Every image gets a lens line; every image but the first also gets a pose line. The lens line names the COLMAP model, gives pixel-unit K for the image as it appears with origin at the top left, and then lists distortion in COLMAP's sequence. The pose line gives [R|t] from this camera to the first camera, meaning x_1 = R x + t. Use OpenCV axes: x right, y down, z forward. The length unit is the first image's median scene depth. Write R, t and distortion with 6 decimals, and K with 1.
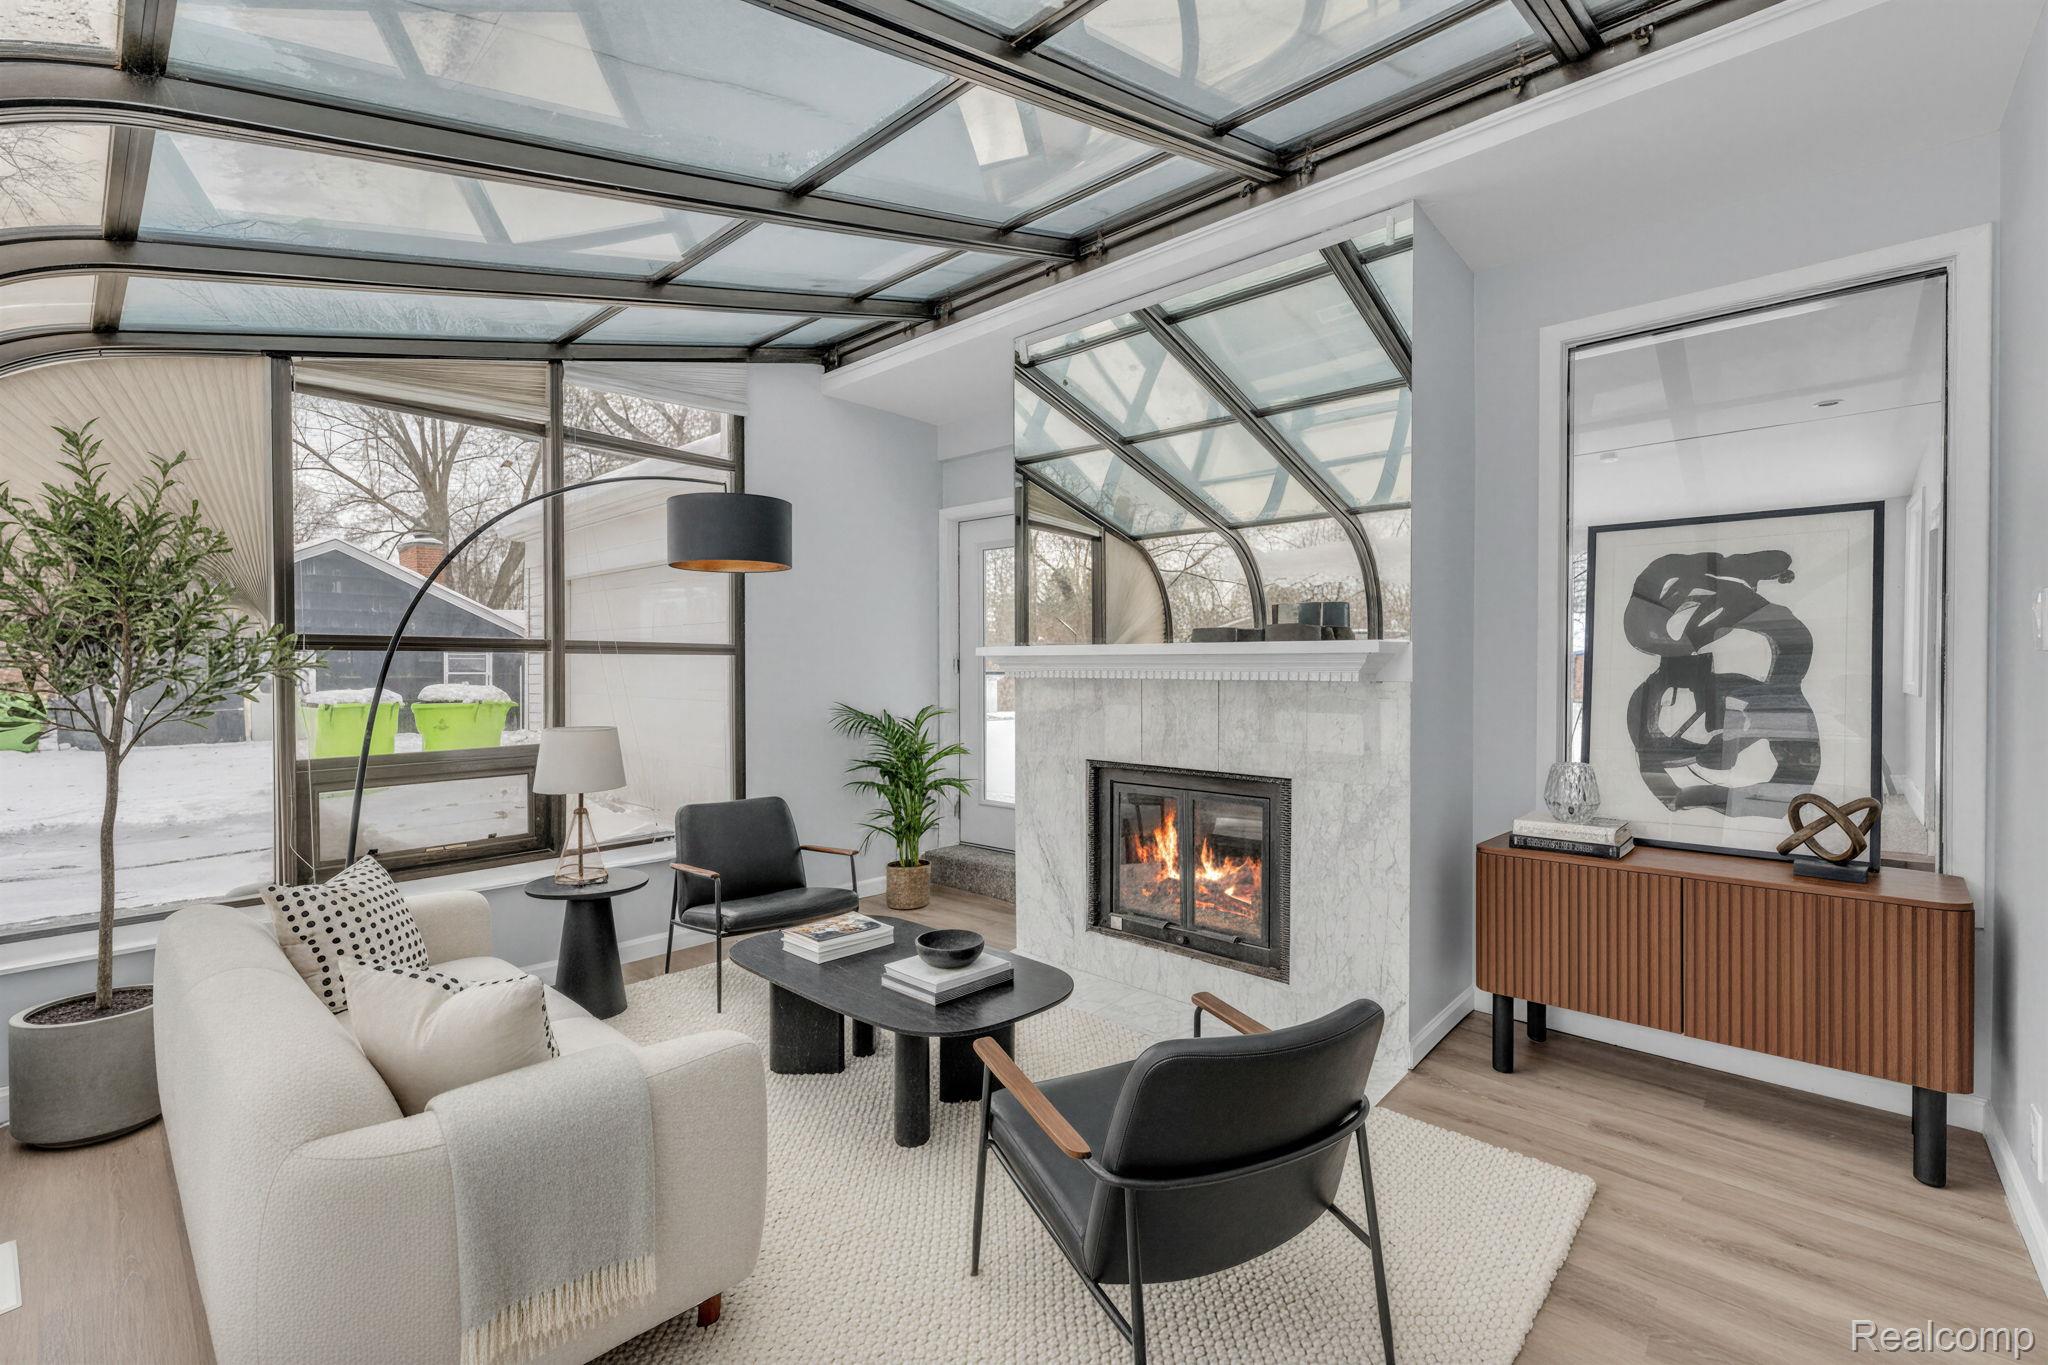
lens RADIAL K [[865.9, 0, 1029.1], [0, 865.9, 677.4], [0, 0, 1]] dist [0.000858, 0.000027]
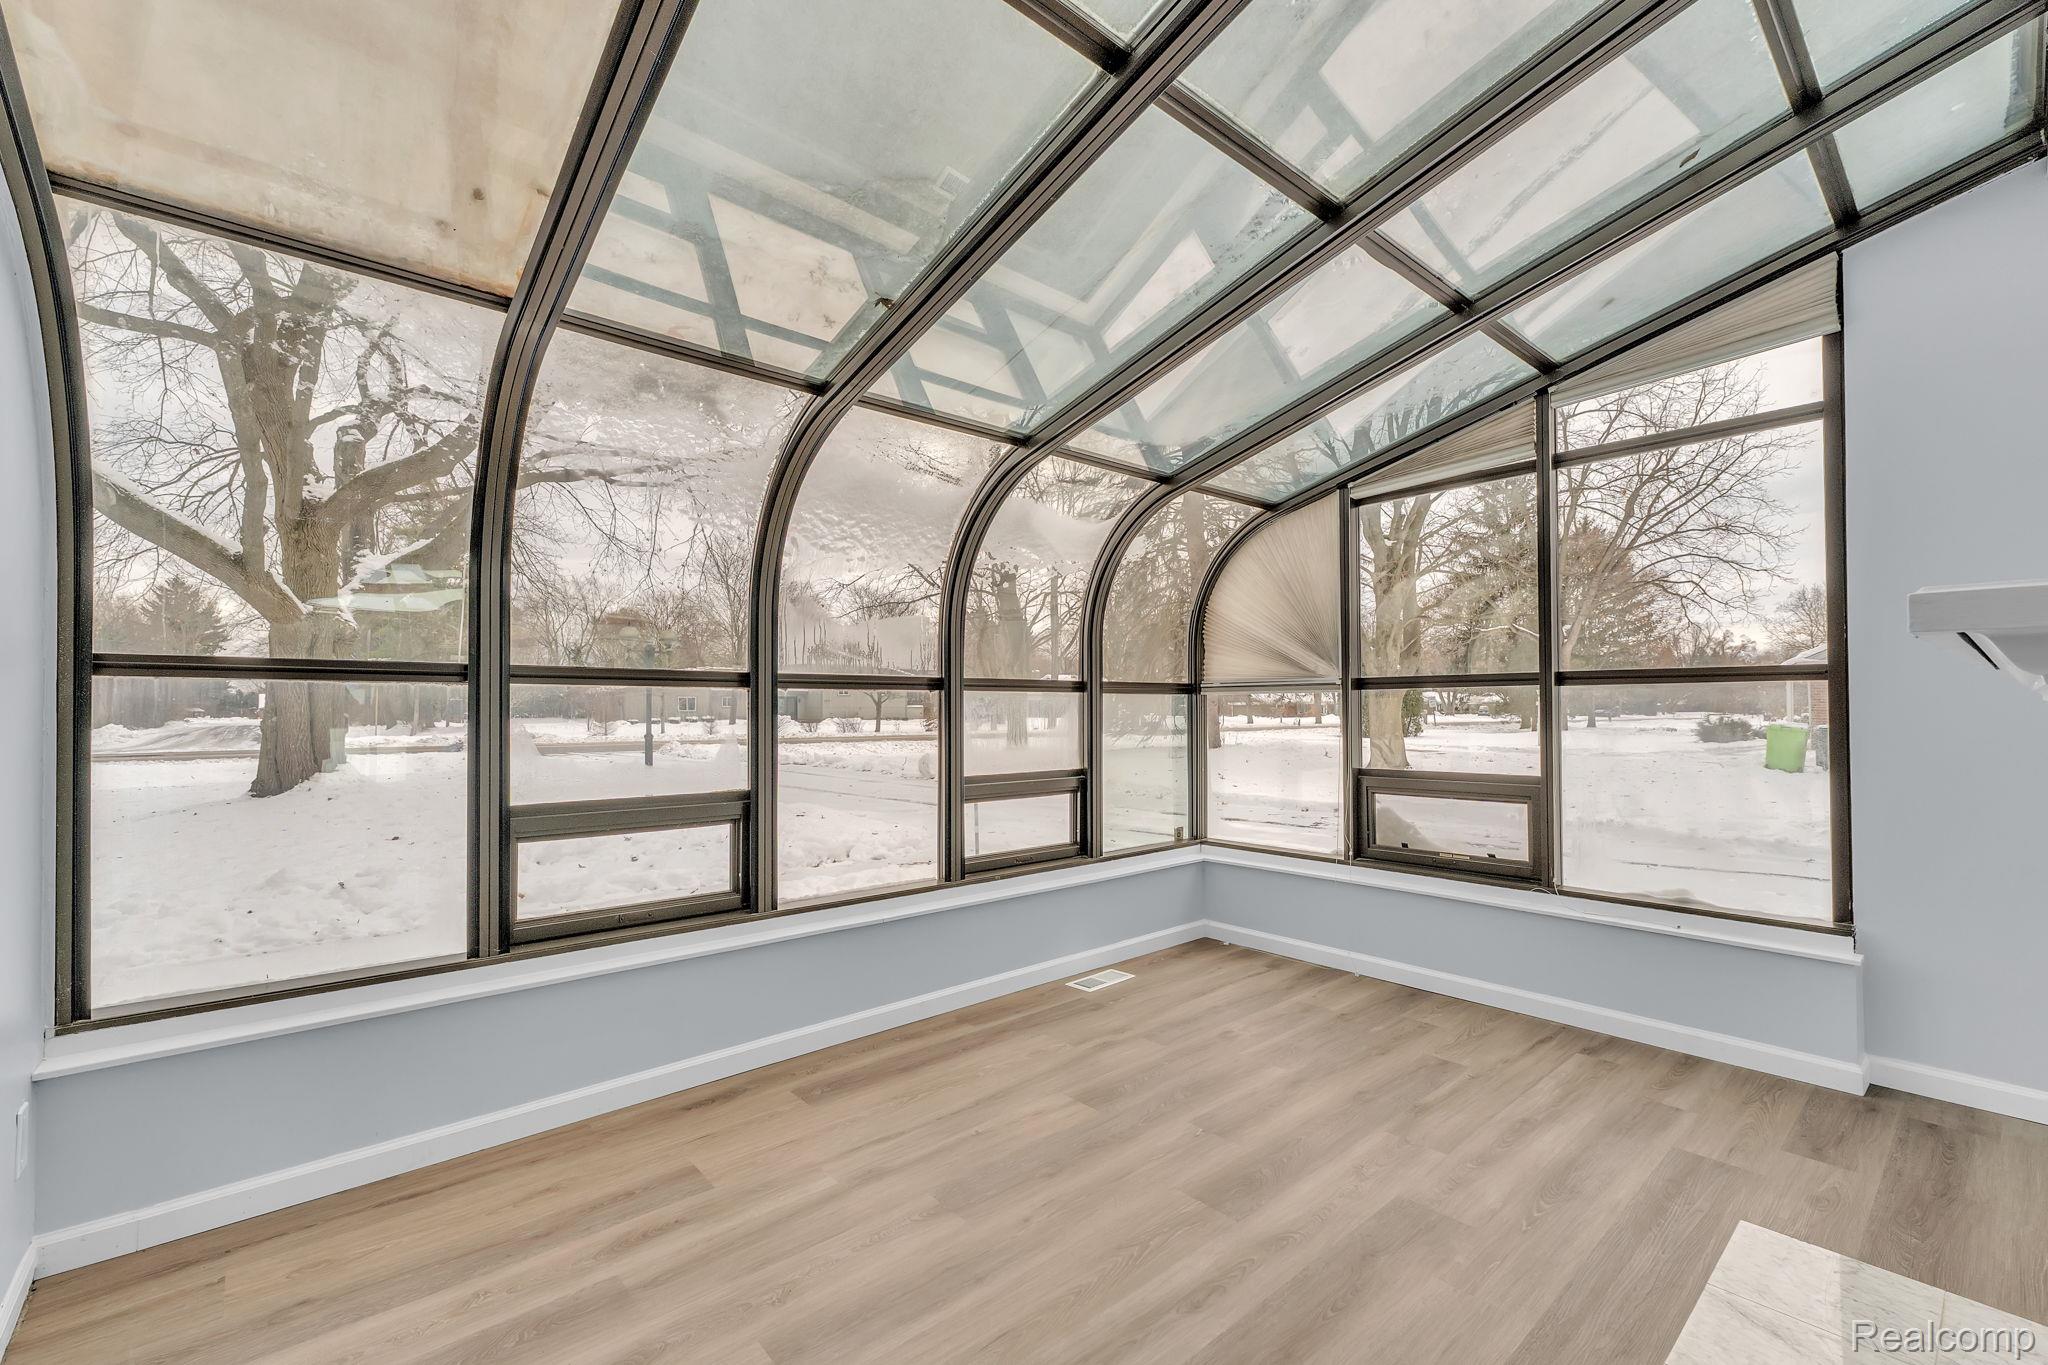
lens RADIAL K [[865.9, 0, 1029.1], [0, 865.9, 677.4], [0, 0, 1]] dist [0.000858, 0.000027]
pose [[-0.111011, -0.029128, -0.993392, 0.420950], [-0.005544, 0.999573, -0.028690, -0.004148], [0.993804, 0.002322, -0.111125, 0.440022]]
